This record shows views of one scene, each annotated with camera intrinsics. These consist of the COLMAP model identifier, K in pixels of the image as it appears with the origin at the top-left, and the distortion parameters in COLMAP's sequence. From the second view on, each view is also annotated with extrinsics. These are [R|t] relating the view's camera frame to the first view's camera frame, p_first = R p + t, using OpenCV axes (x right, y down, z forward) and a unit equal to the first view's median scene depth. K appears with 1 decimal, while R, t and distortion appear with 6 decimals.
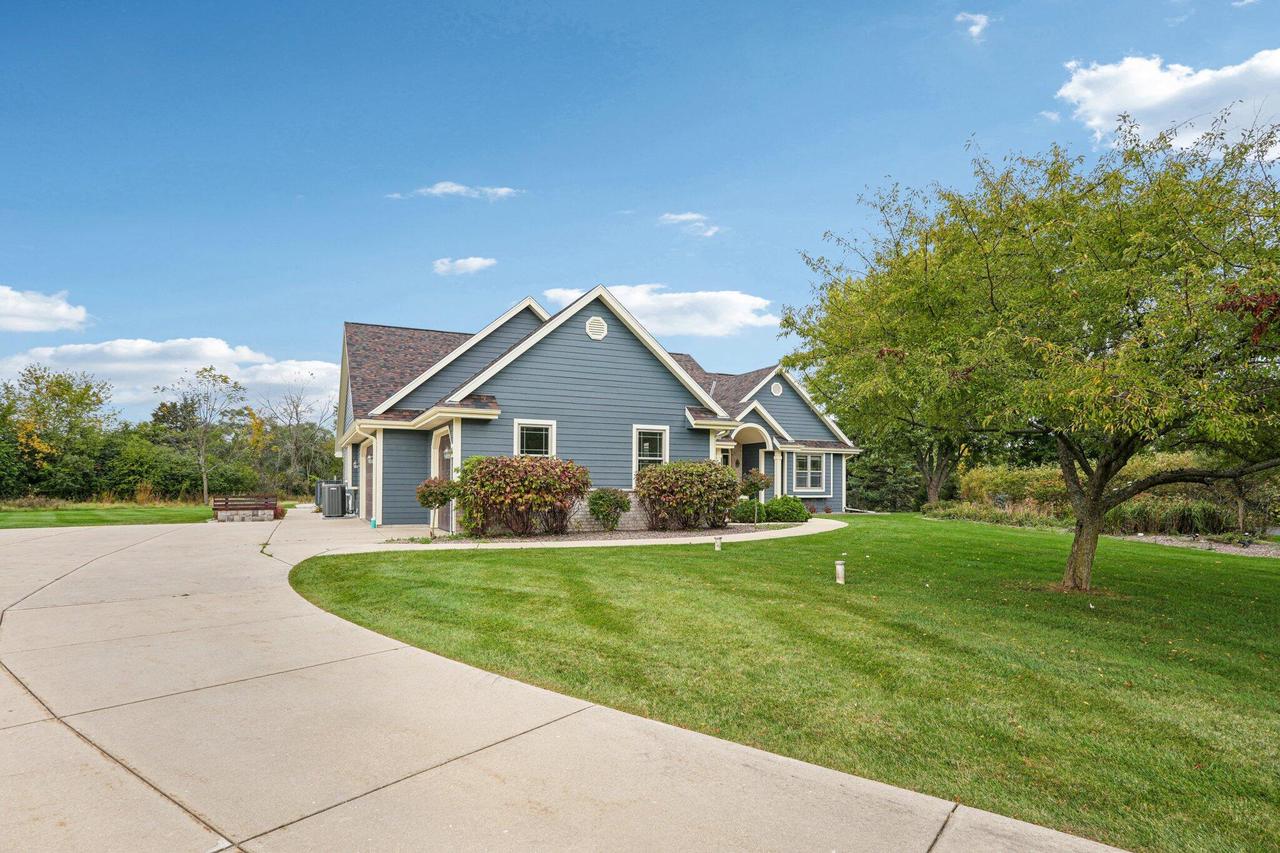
lens RADIAL K [[713.4, 0, 642.4], [0, 713.4, 471.6], [0, 0, 1]] dist [0.014946, -0.000570]
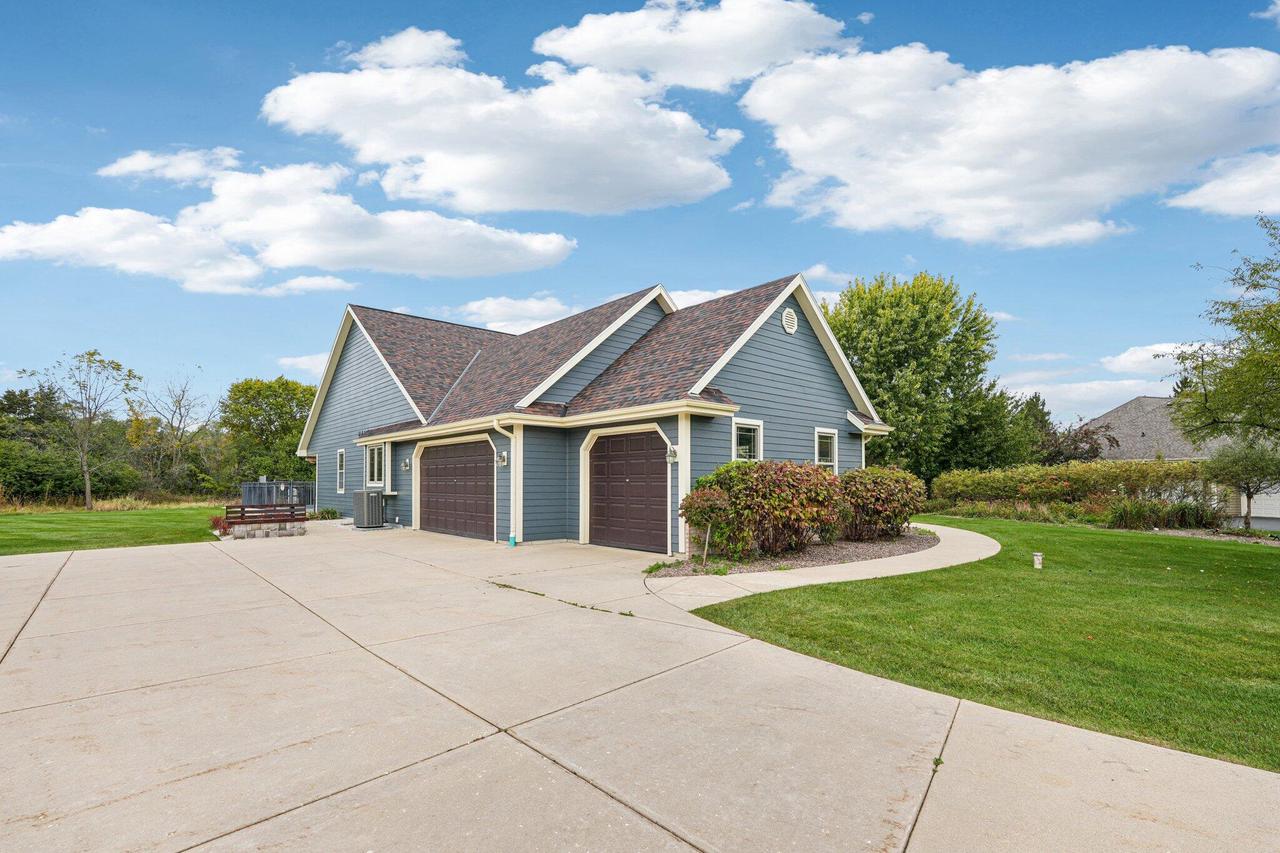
lens RADIAL K [[586.1, 0, 640.0], [0, 586.1, 464.5], [0, 0, 1]] dist [0.000434, 0.000413]
pose [[0.957456, 0.005570, 0.288527, -0.307067], [-0.003337, 0.999961, -0.008230, -0.006759], [-0.288561, 0.006917, 0.957436, 0.223467]]
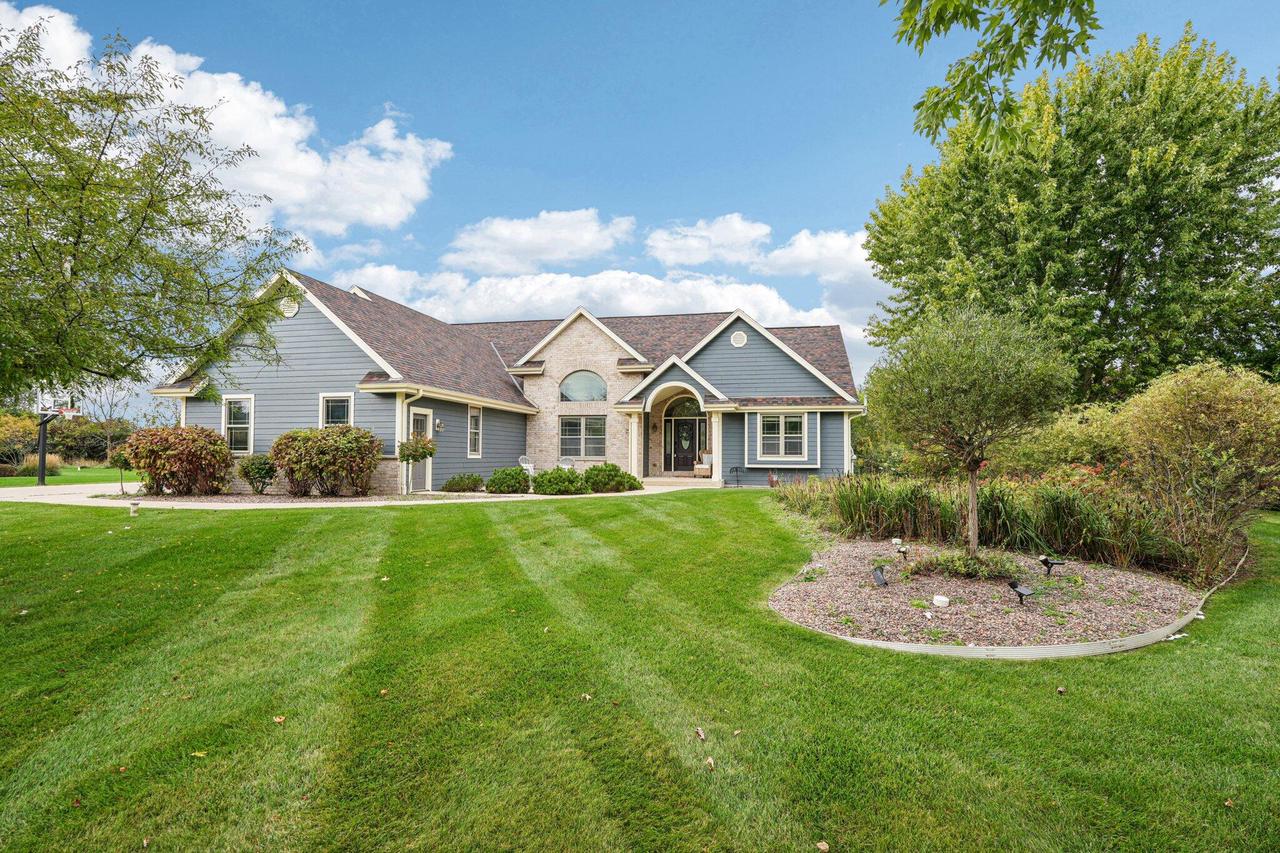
lens RADIAL K [[634.3, 0, 640.0], [0, 634.3, 426.5], [0, 0, 1]] dist [-0.002127, -0.000086]
pose [[0.792188, -0.025583, -0.609741, 0.621027], [0.010864, 0.999554, -0.027823, 0.009064], [0.610180, 0.015417, 0.792112, 0.374500]]
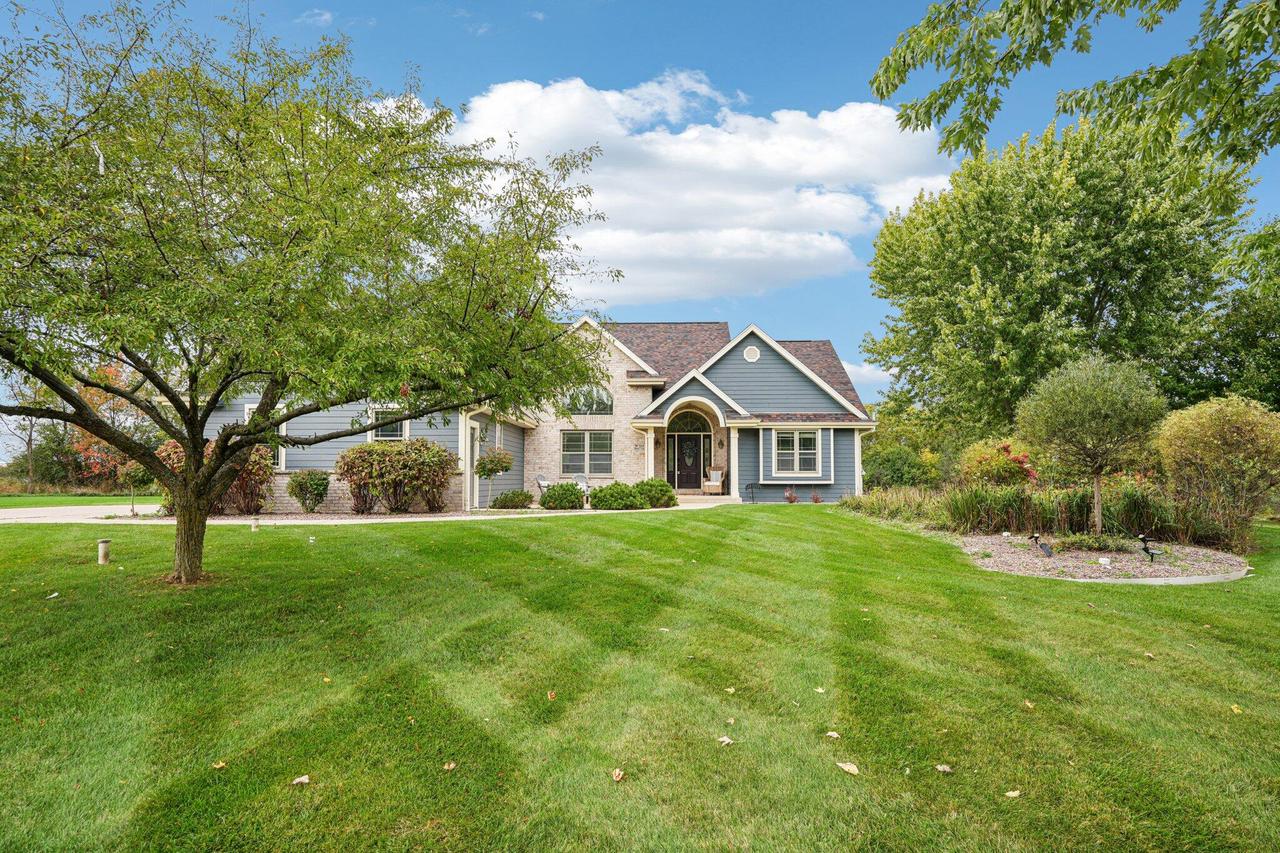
lens RADIAL K [[763.1, 0, 641.4], [0, 763.1, 453.4], [0, 0, 1]] dist [-0.000636, -0.001199]
pose [[0.891304, -0.016796, -0.453095, 0.534546], [0.012188, 0.999840, -0.013088, 0.012643], [0.453243, 0.006144, 0.891366, 0.164265]]
